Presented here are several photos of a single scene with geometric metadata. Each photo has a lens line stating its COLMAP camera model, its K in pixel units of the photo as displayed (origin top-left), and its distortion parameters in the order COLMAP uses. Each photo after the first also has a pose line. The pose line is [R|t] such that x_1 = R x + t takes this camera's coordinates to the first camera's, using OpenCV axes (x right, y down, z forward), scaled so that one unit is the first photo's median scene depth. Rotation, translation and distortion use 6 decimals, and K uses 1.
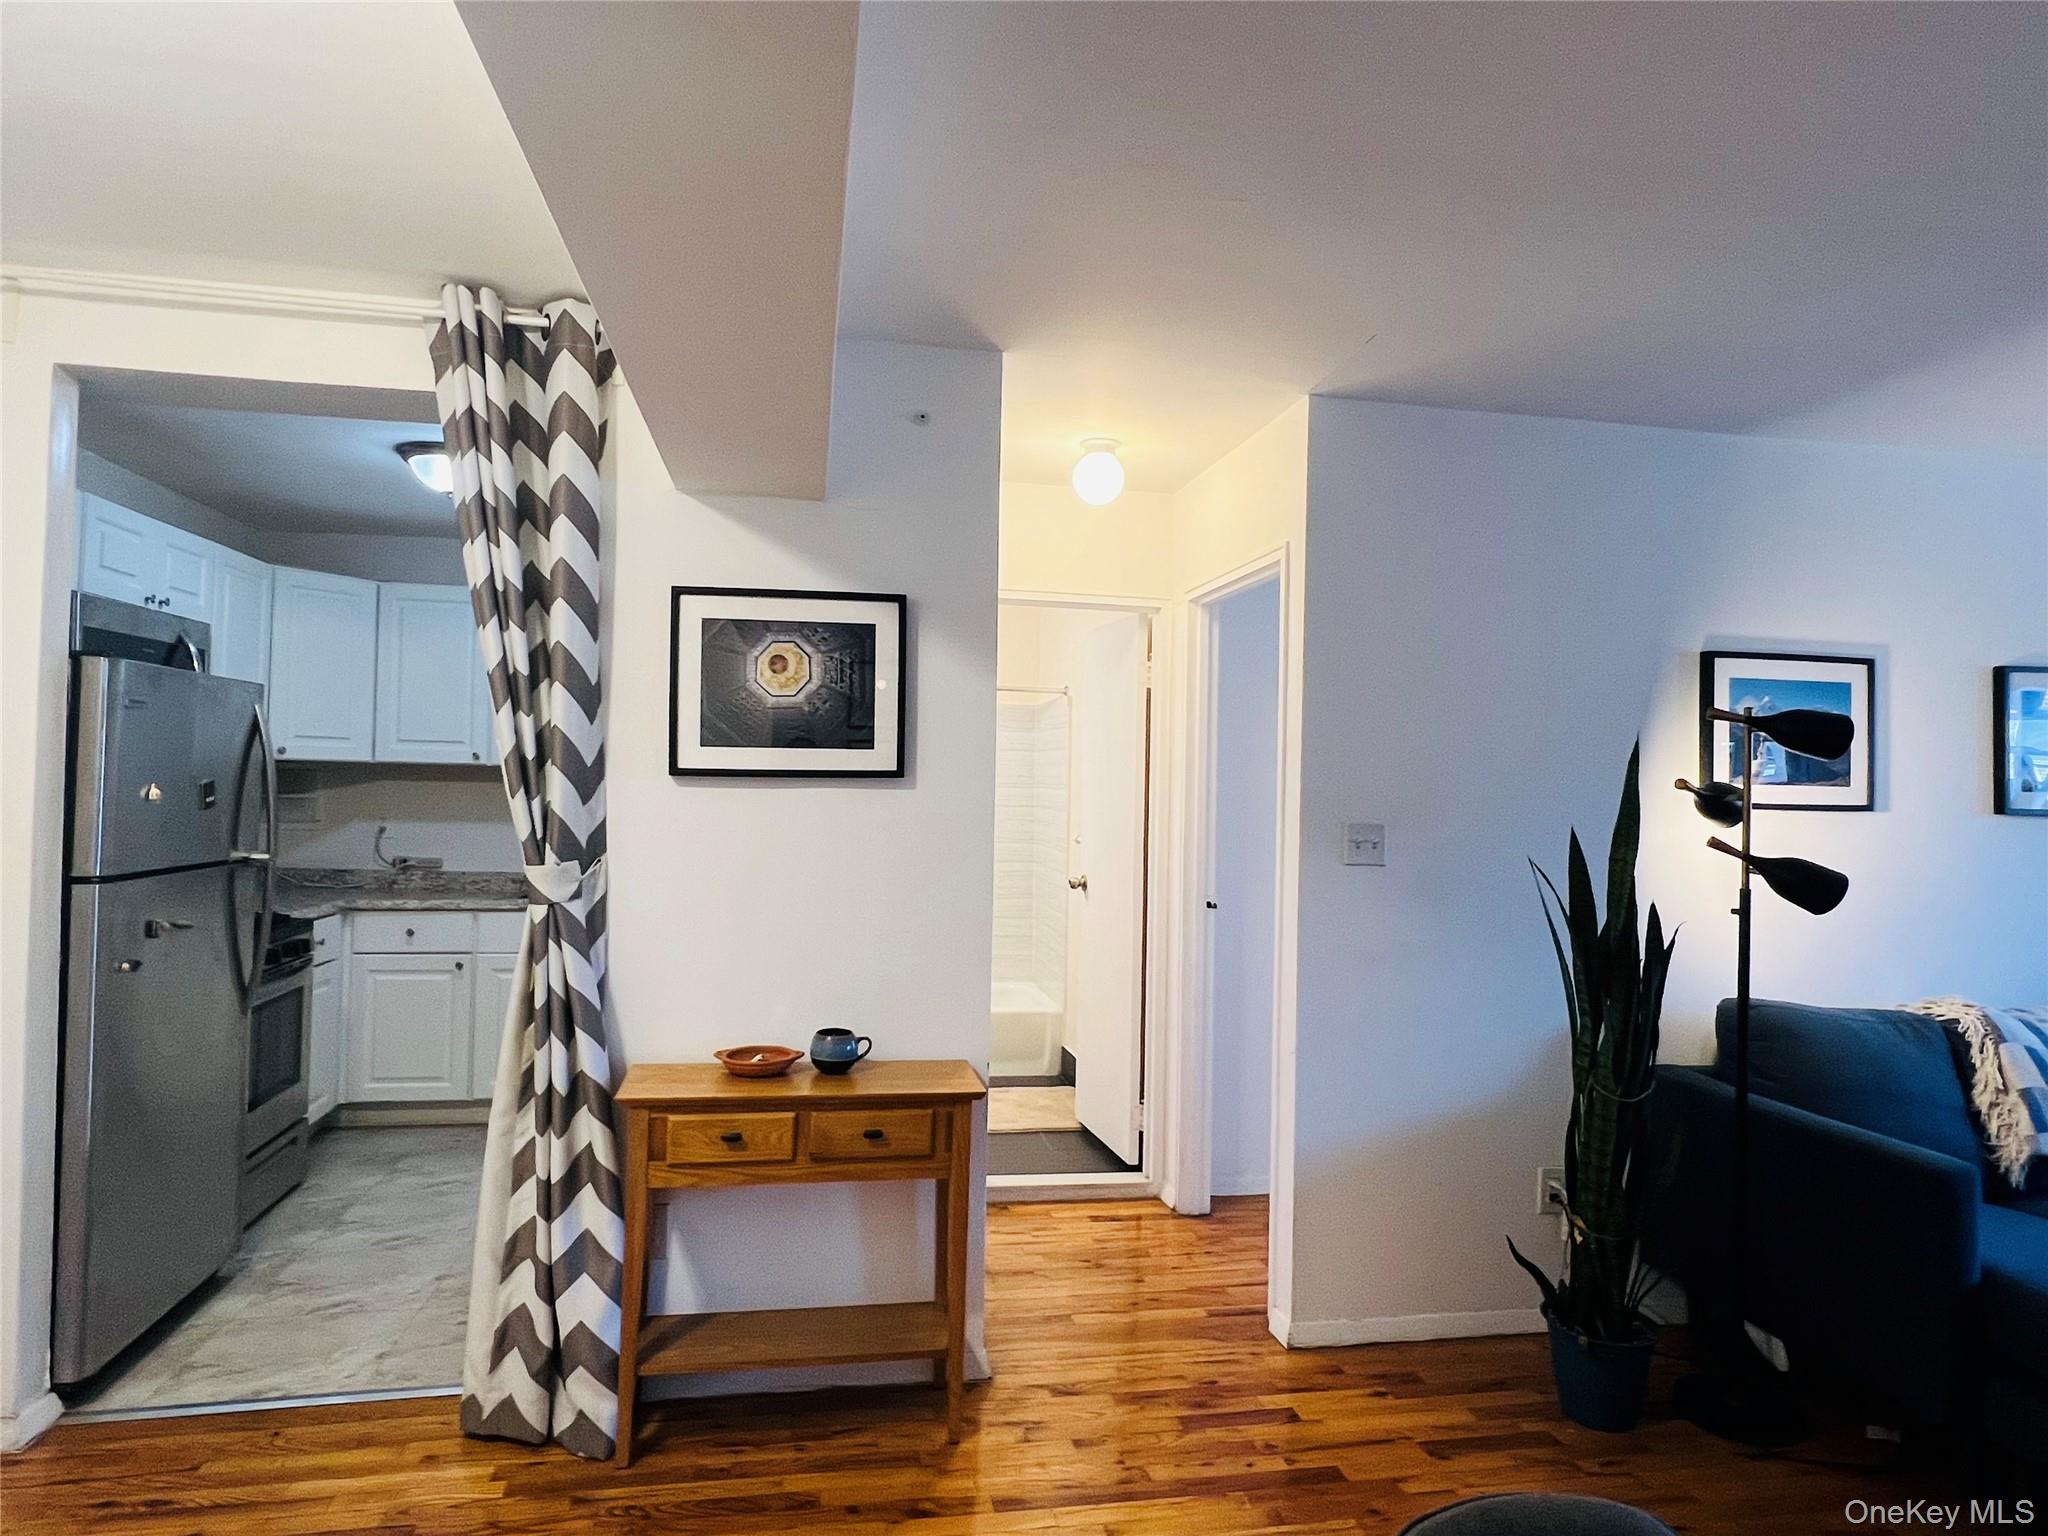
lens RADIAL K [[1138.6, 0, 1010.7], [0, 1138.6, 776.4], [0, 0, 1]] dist [-0.007676, 0.001084]
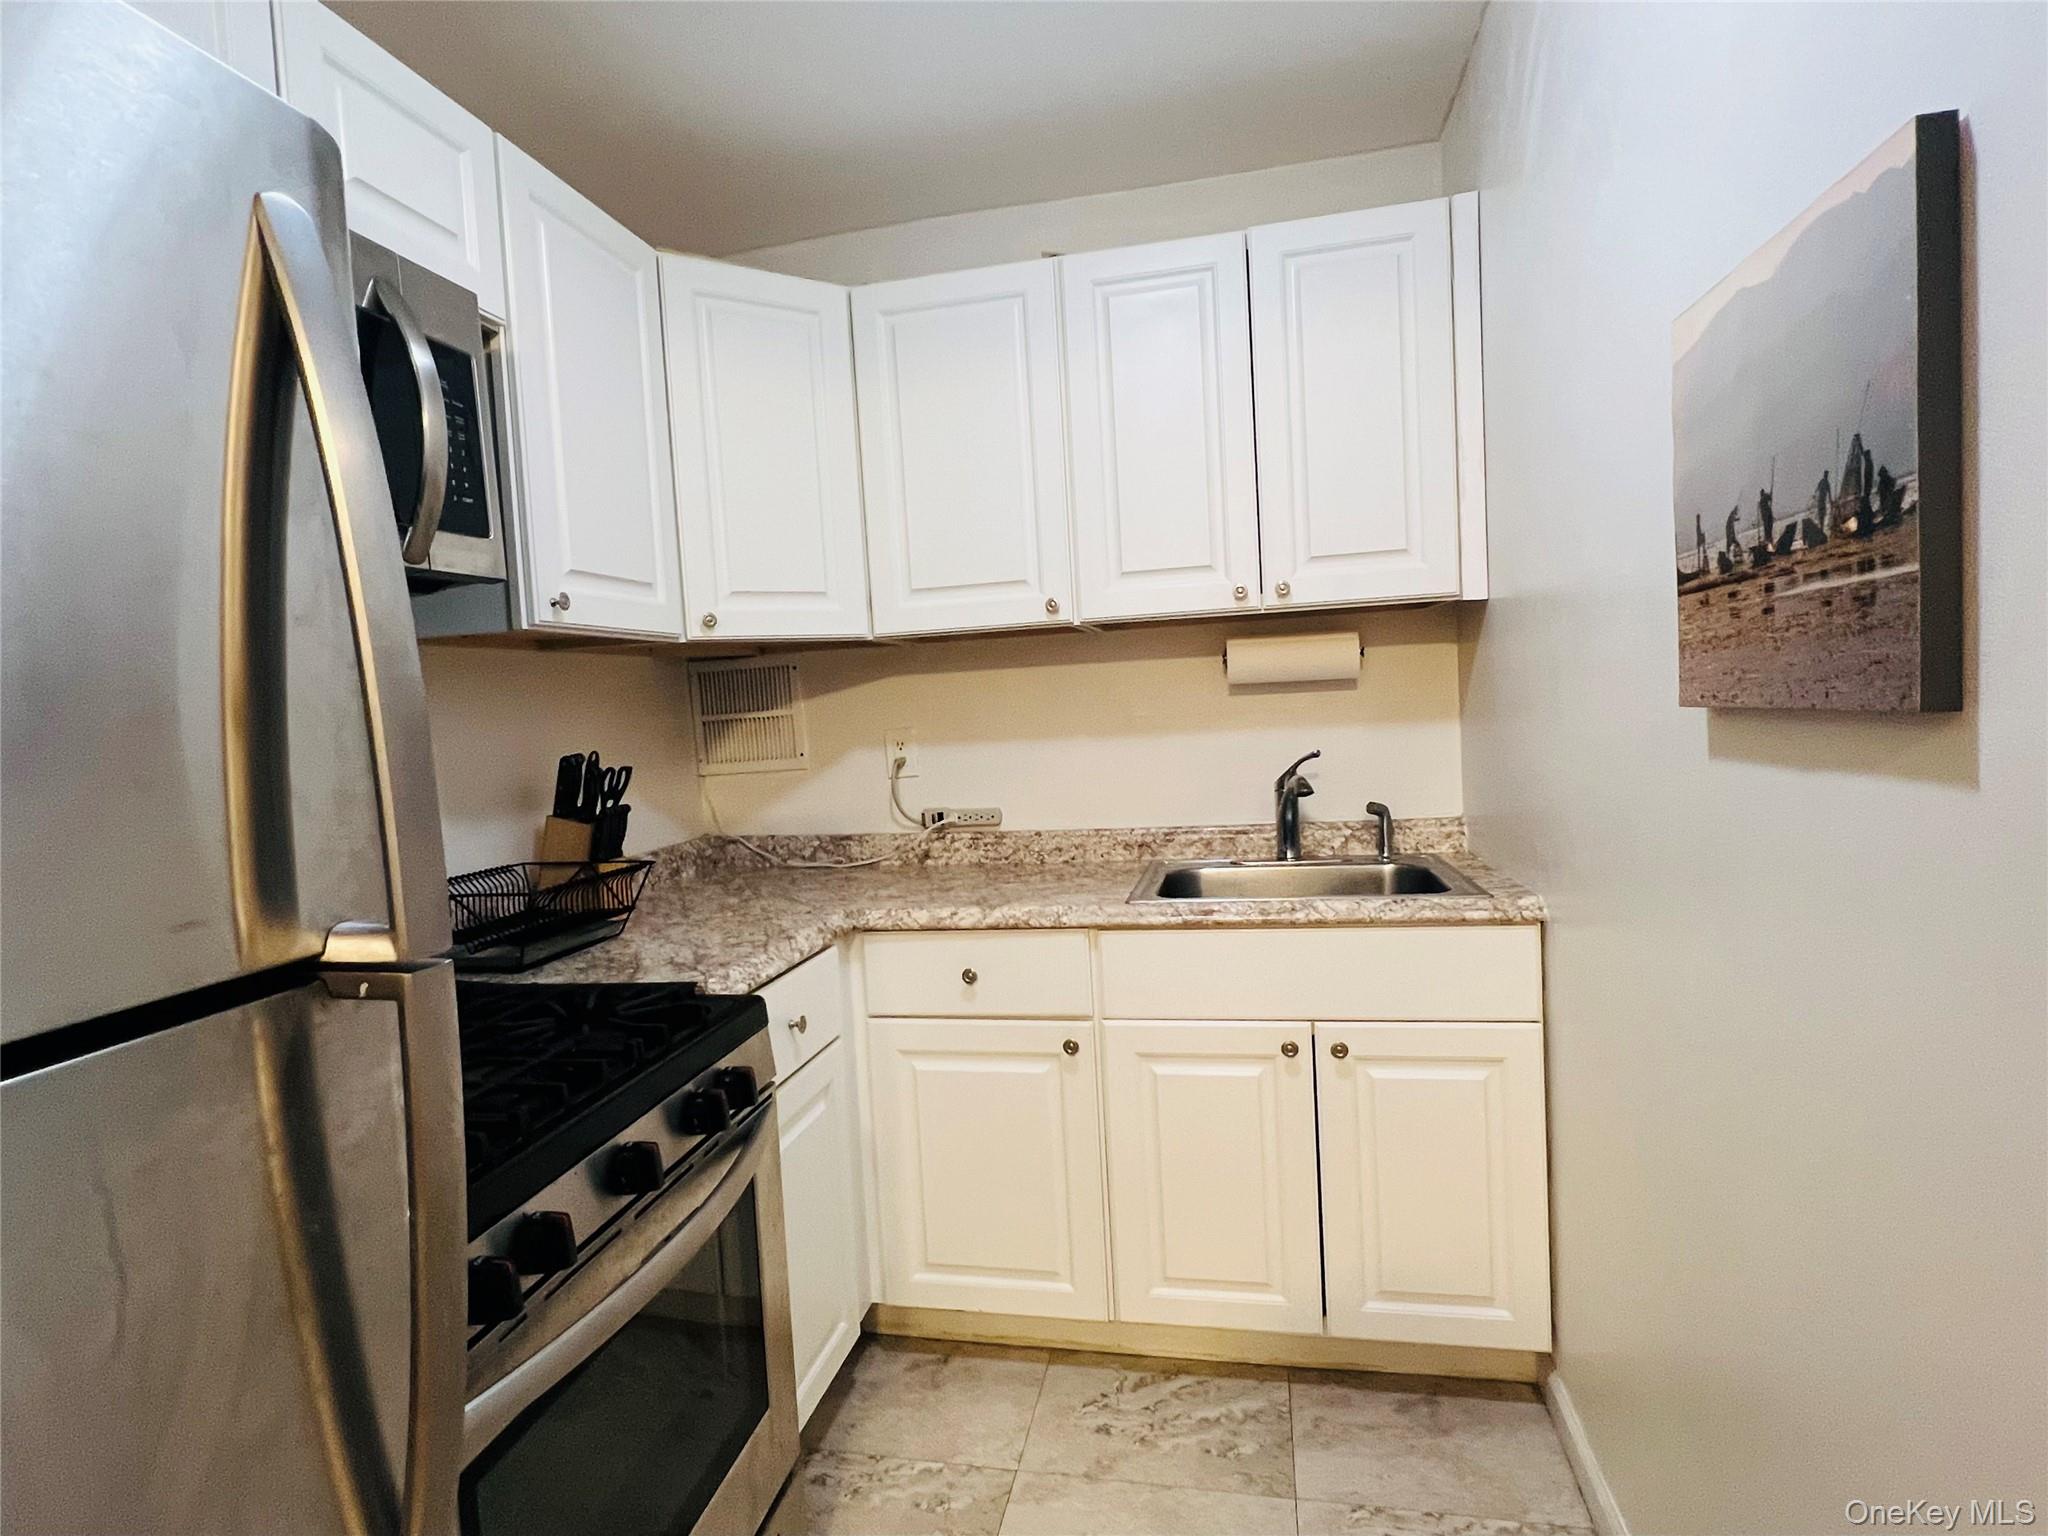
lens RADIAL K [[1026.6, 0, 1026.7], [0, 1026.6, 765.1], [0, 0, 1]] dist [0.001442, 0.000039]
pose [[0.923771, -0.055727, -0.378868, -0.318368], [0.084270, 0.994685, 0.059165, 0.024274], [0.373557, -0.086582, 0.923558, 0.582775]]
